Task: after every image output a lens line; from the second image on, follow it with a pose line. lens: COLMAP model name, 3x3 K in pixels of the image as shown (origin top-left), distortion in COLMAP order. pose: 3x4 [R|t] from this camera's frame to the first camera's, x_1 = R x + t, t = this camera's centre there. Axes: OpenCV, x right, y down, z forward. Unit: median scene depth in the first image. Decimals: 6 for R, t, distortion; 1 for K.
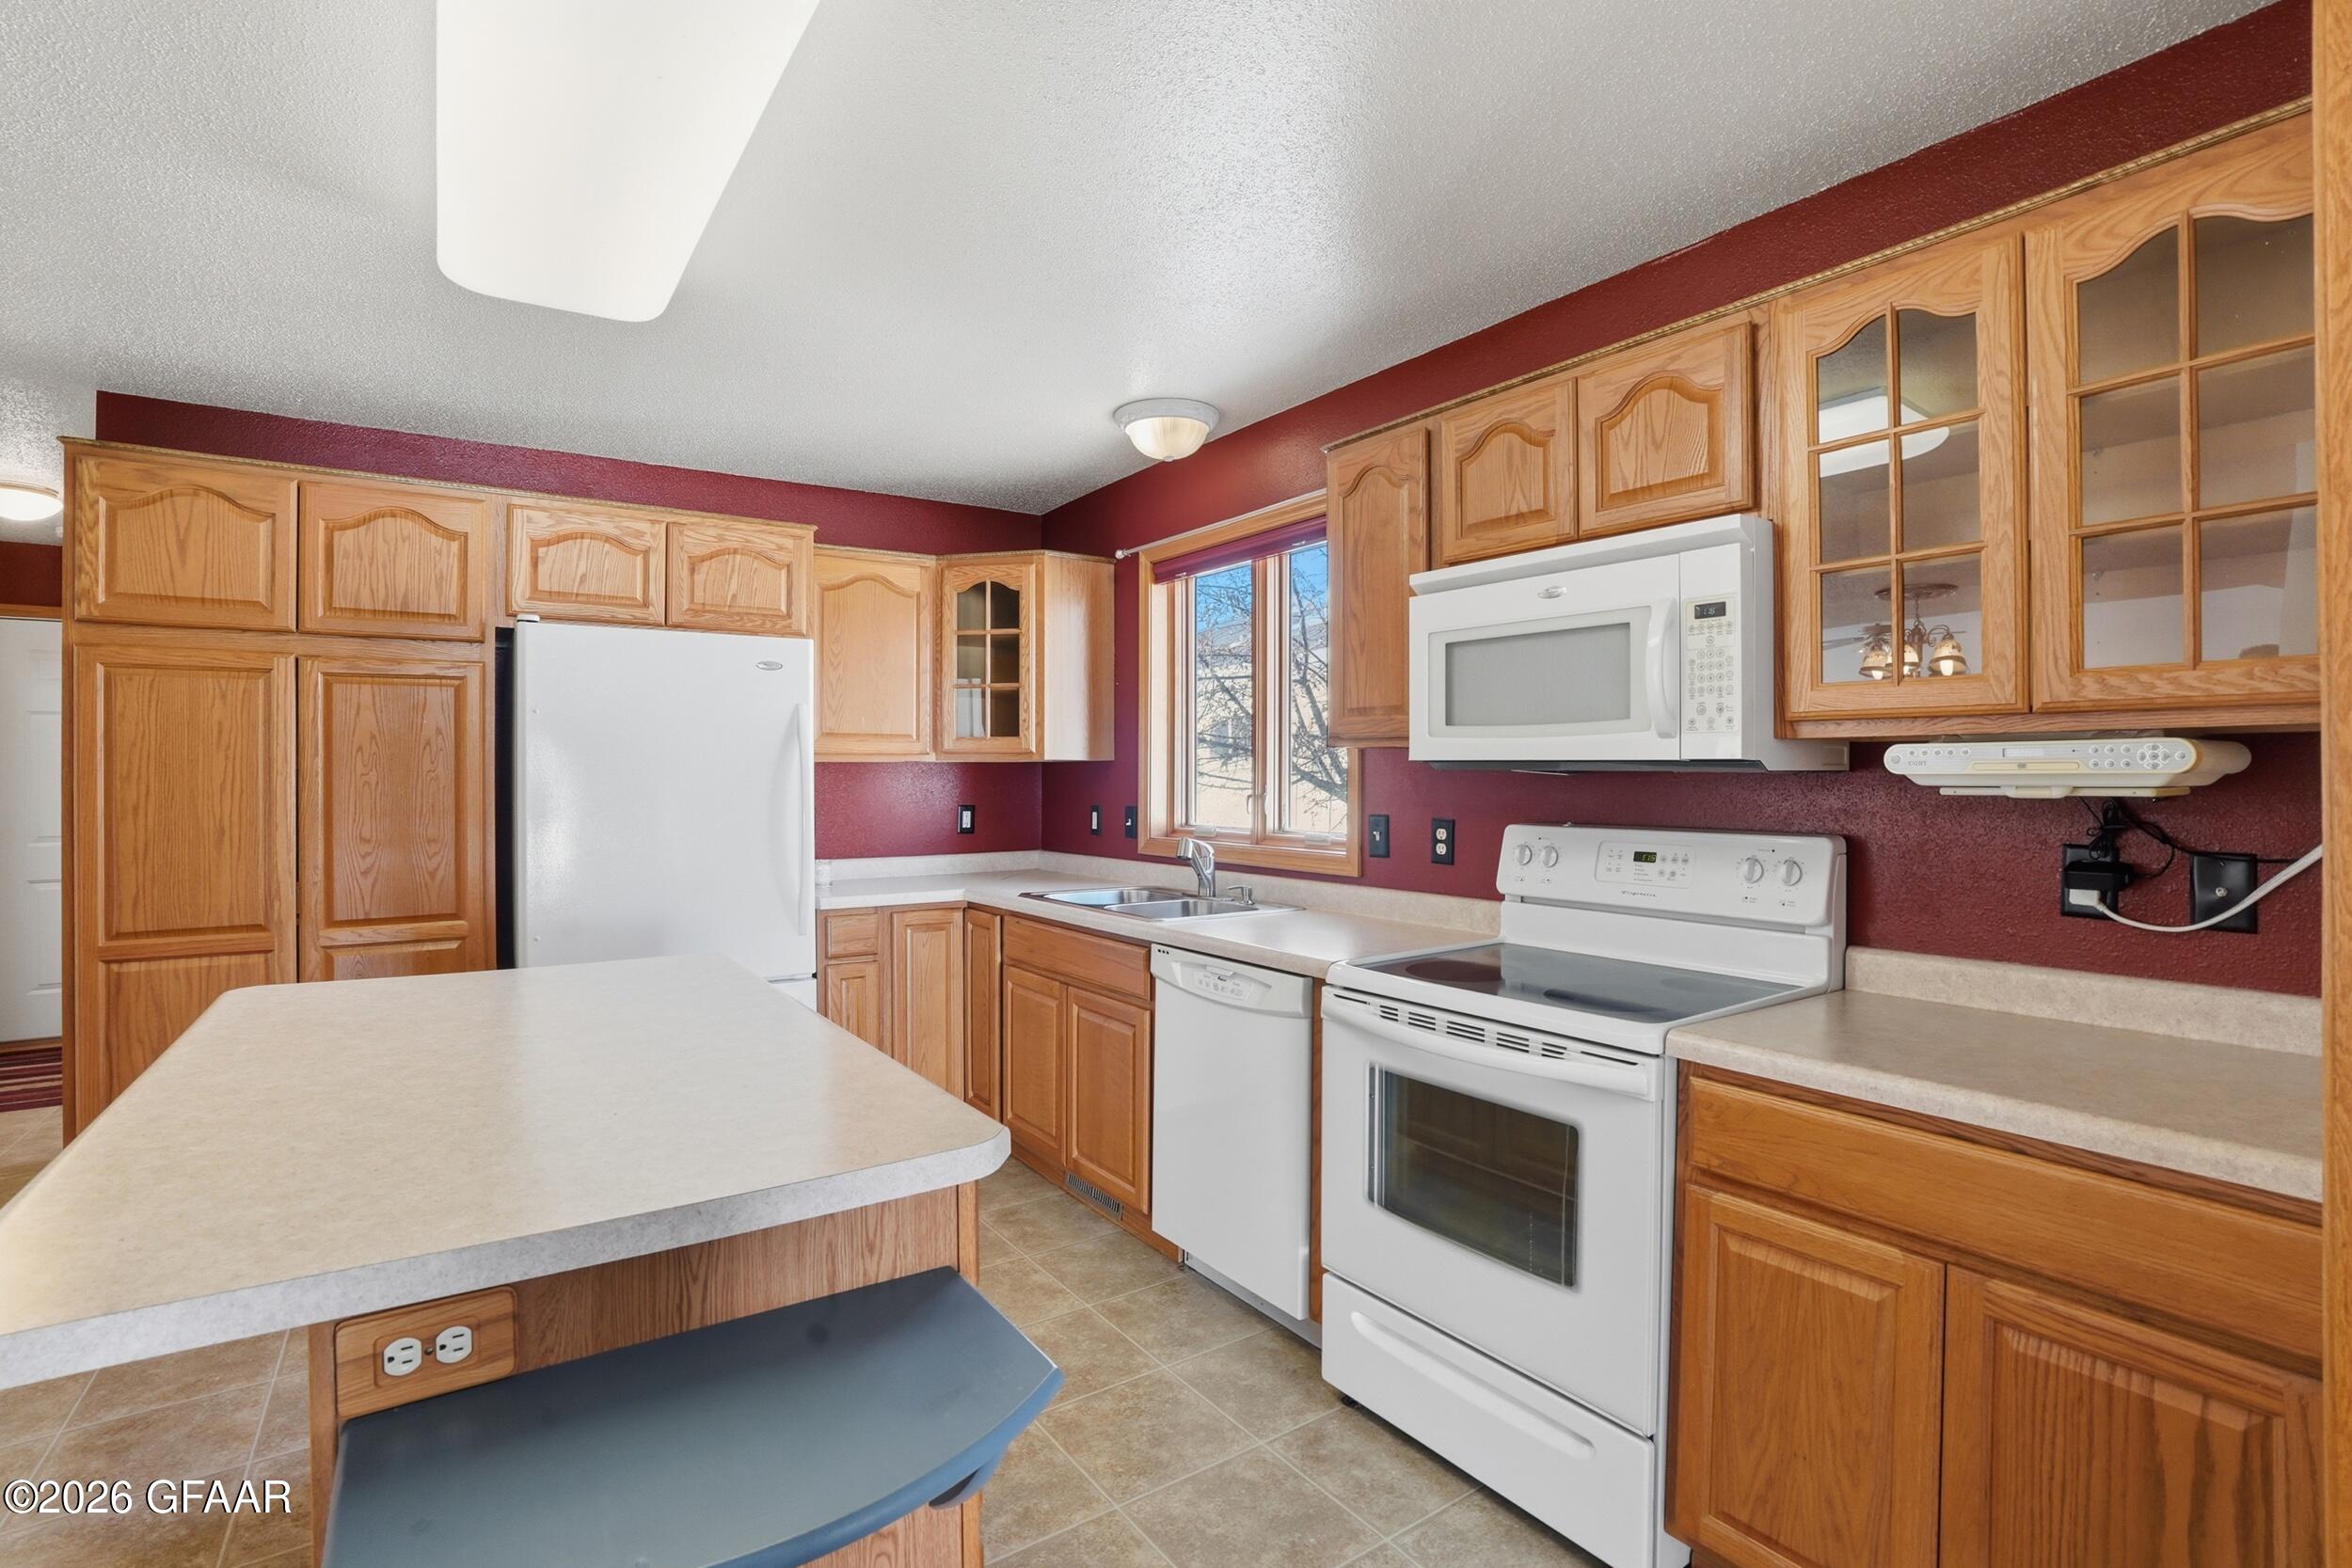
lens RADIAL K [[1108.5, 0, 1181.4], [0, 1108.5, 774.5], [0, 0, 1]] dist [-0.058122, 0.017537]
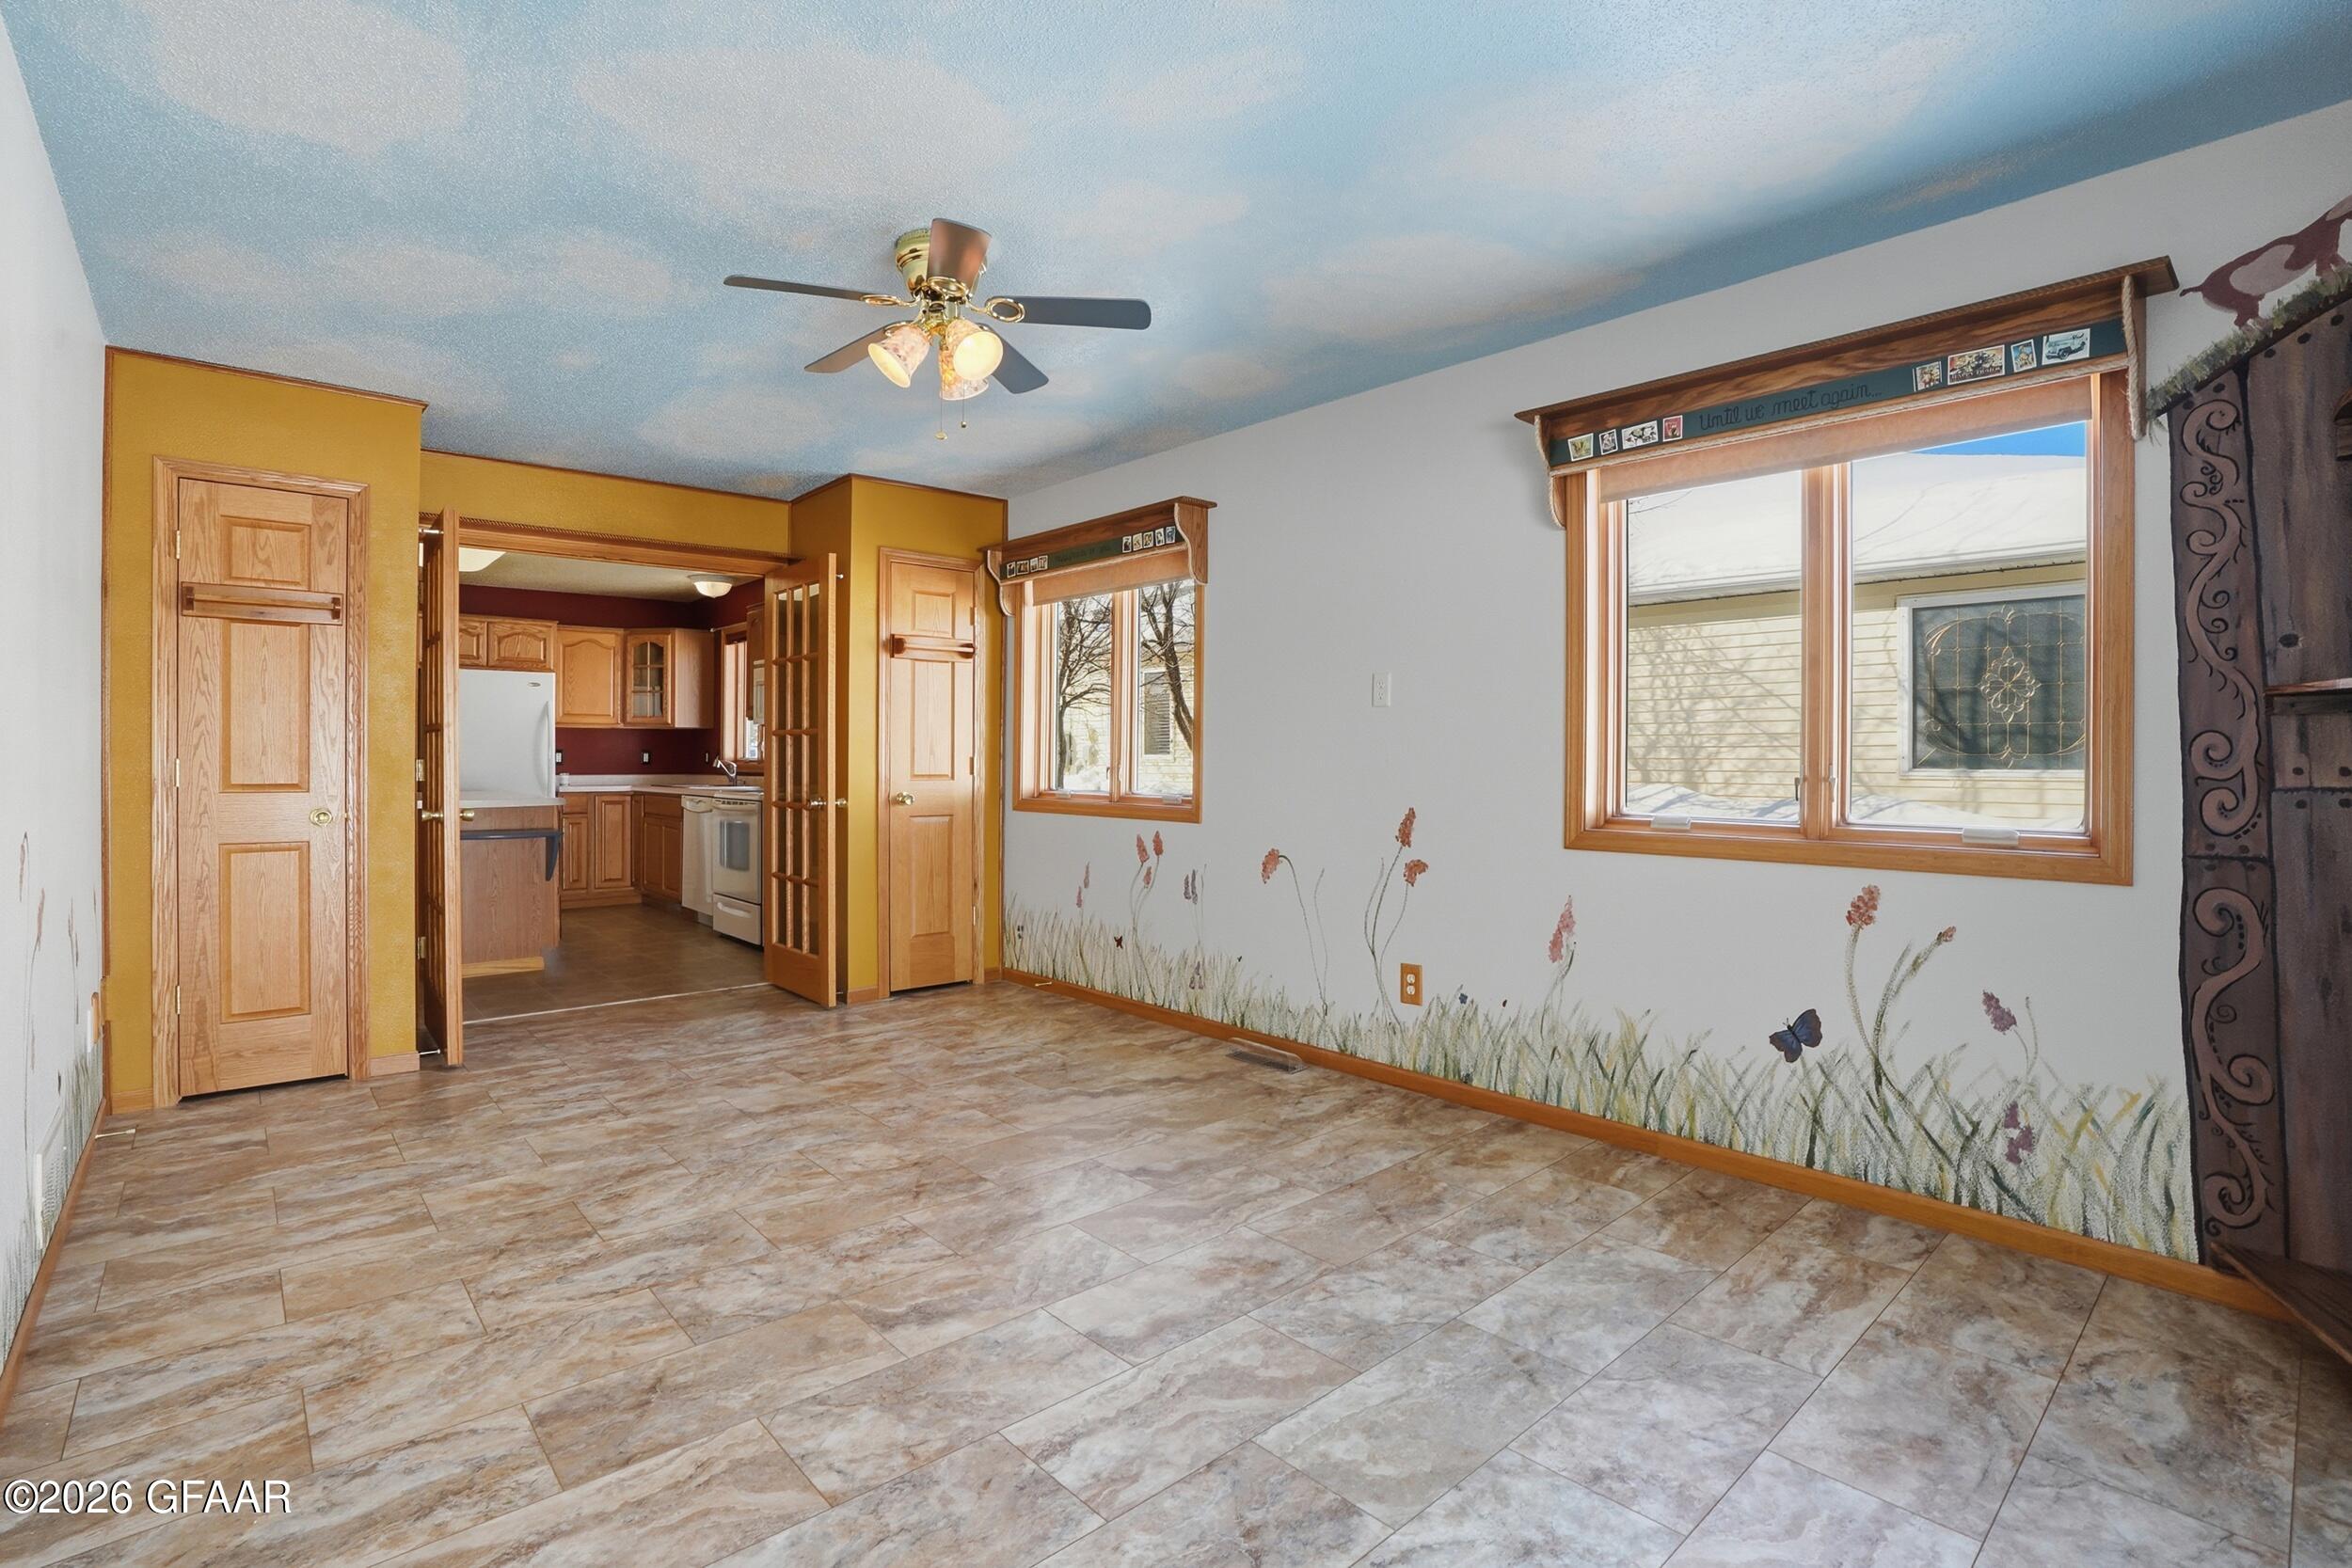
lens RADIAL K [[1108.5, 0, 1179.0], [0, 1108.5, 749.8], [0, 0, 1]] dist [-0.058122, 0.017537]
pose [[0.992480, 0.000000, 0.122411, 0.819868], [0.000589, 0.999988, -0.004779, 0.058520], [-0.122409, 0.004815, 0.992468, -1.708329]]
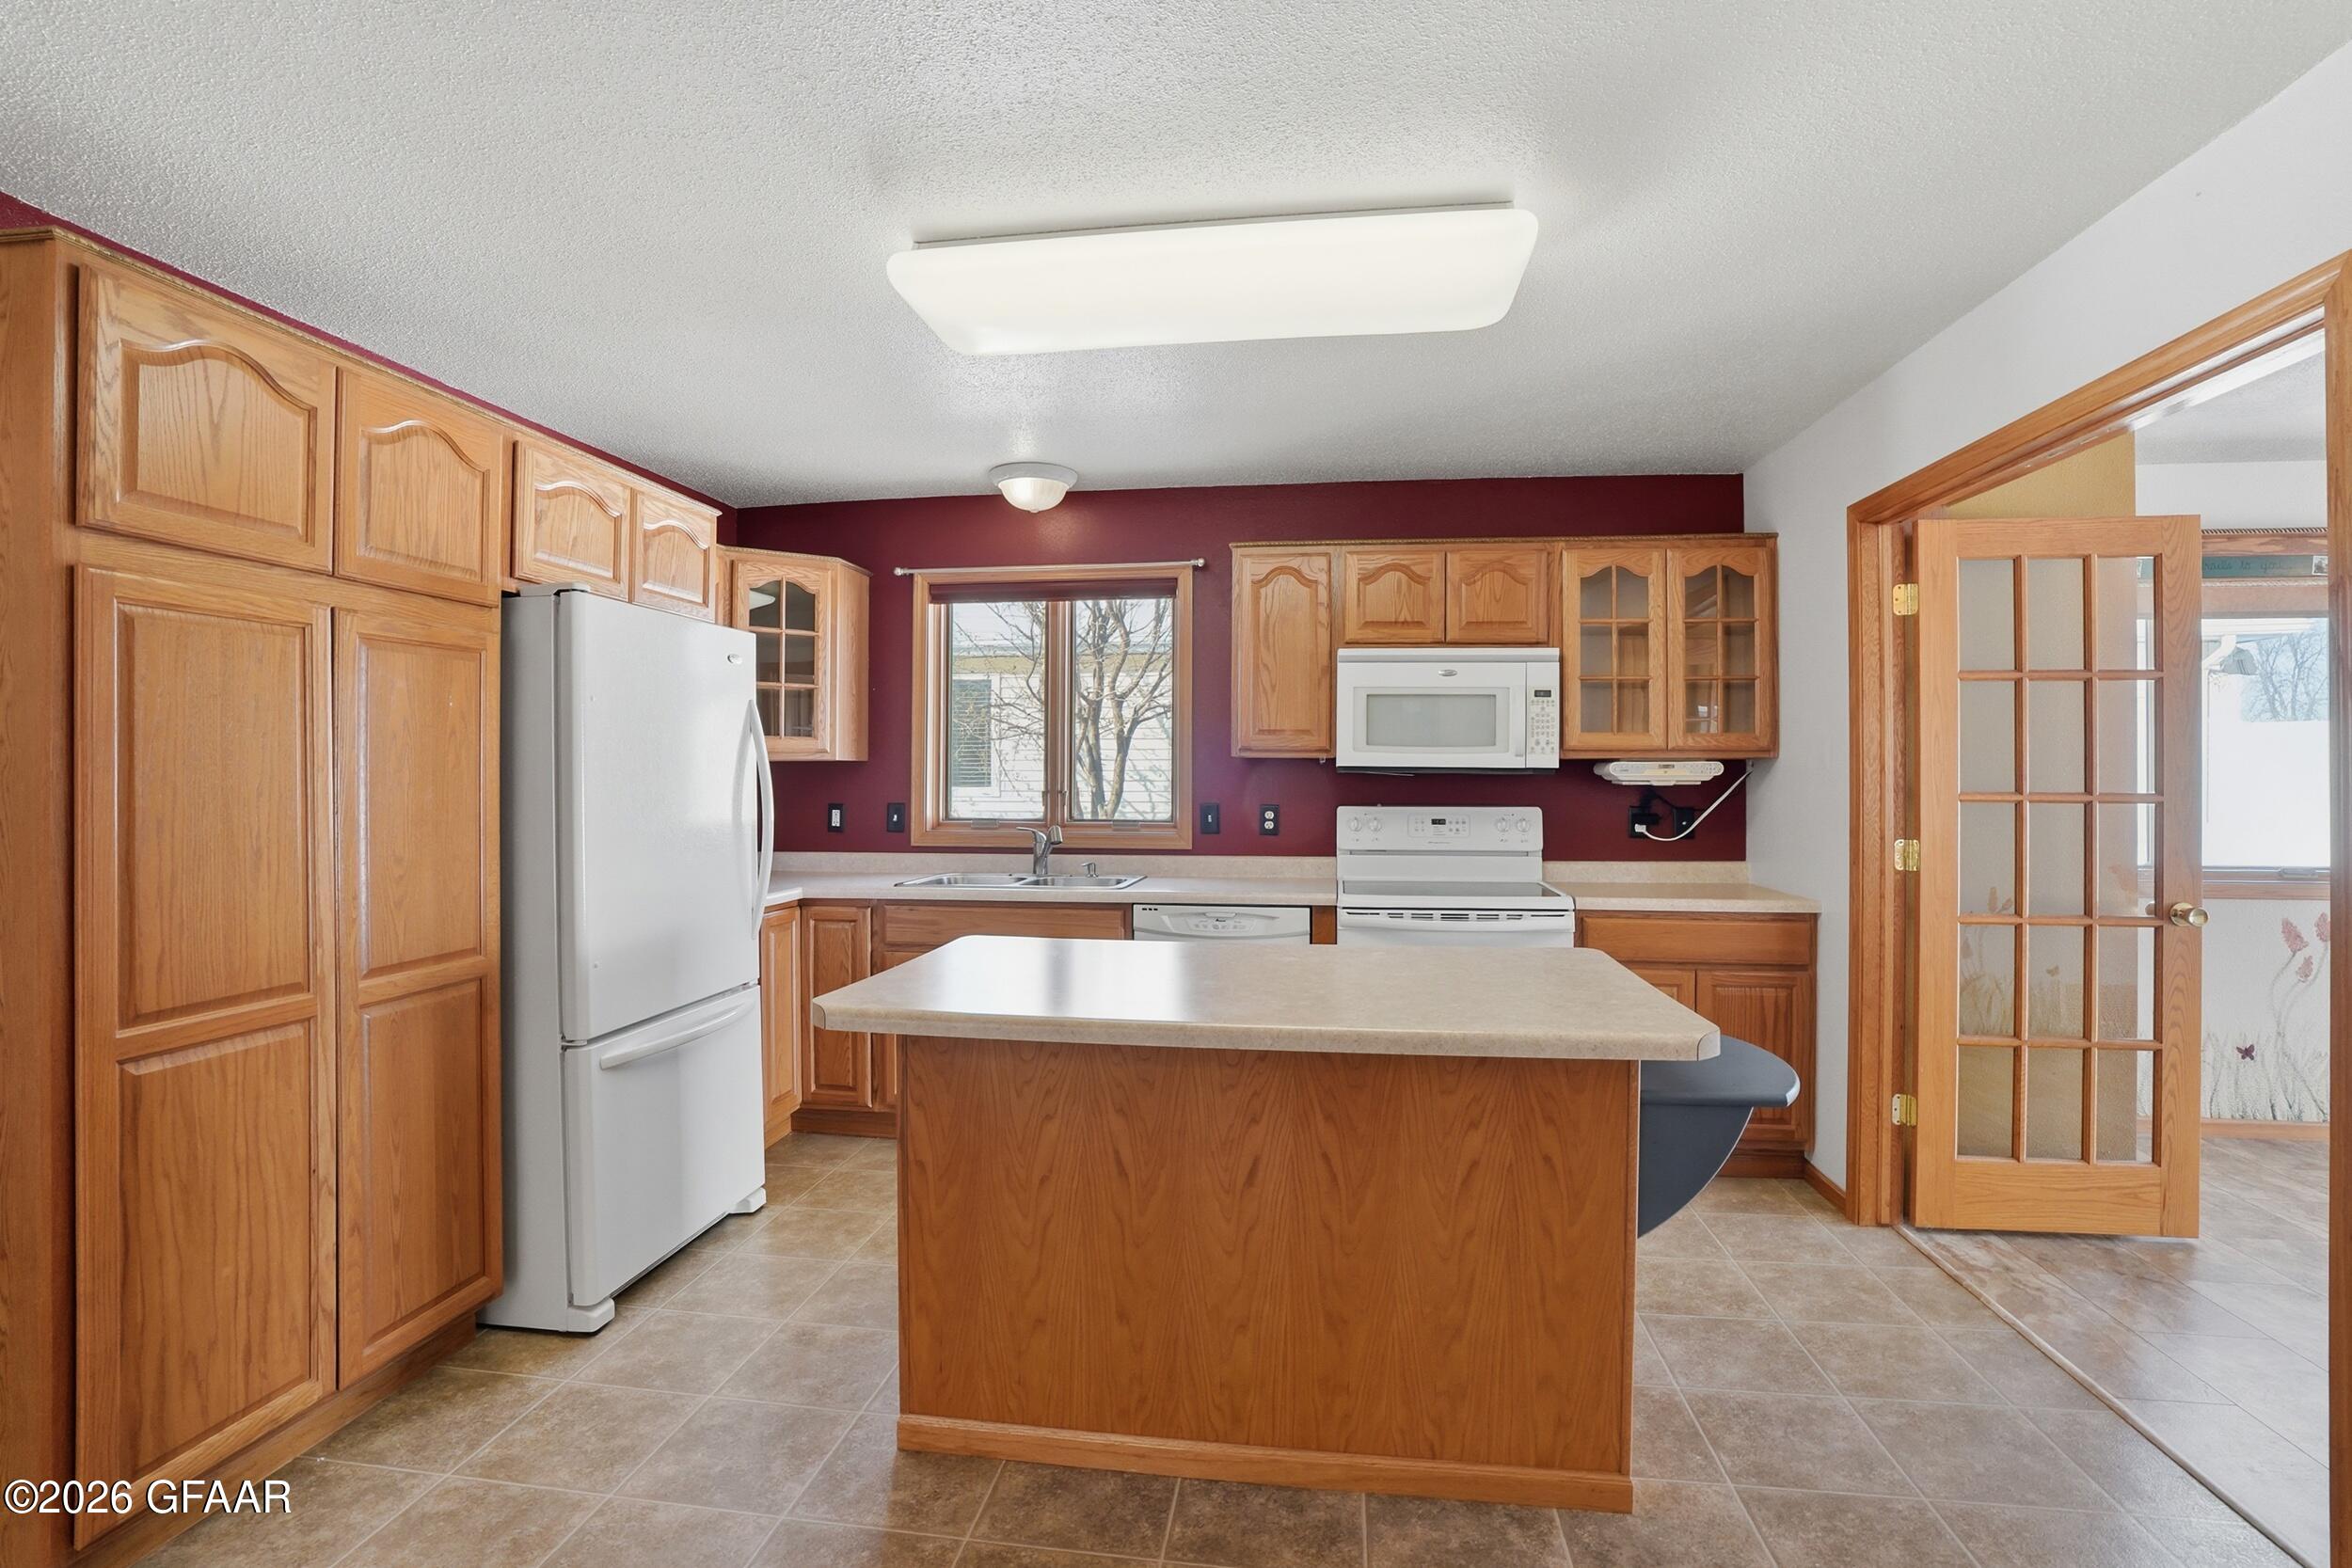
lens RADIAL K [[1108.5, 0, 1186.4], [0, 1108.5, 769.4], [0, 0, 1]] dist [-0.058122, 0.017537]
pose [[0.670786, 0.005775, 0.741629, -0.952070], [-0.002498, 0.999982, -0.005527, 0.001231], [-0.741647, 0.001854, 0.670788, 0.083207]]
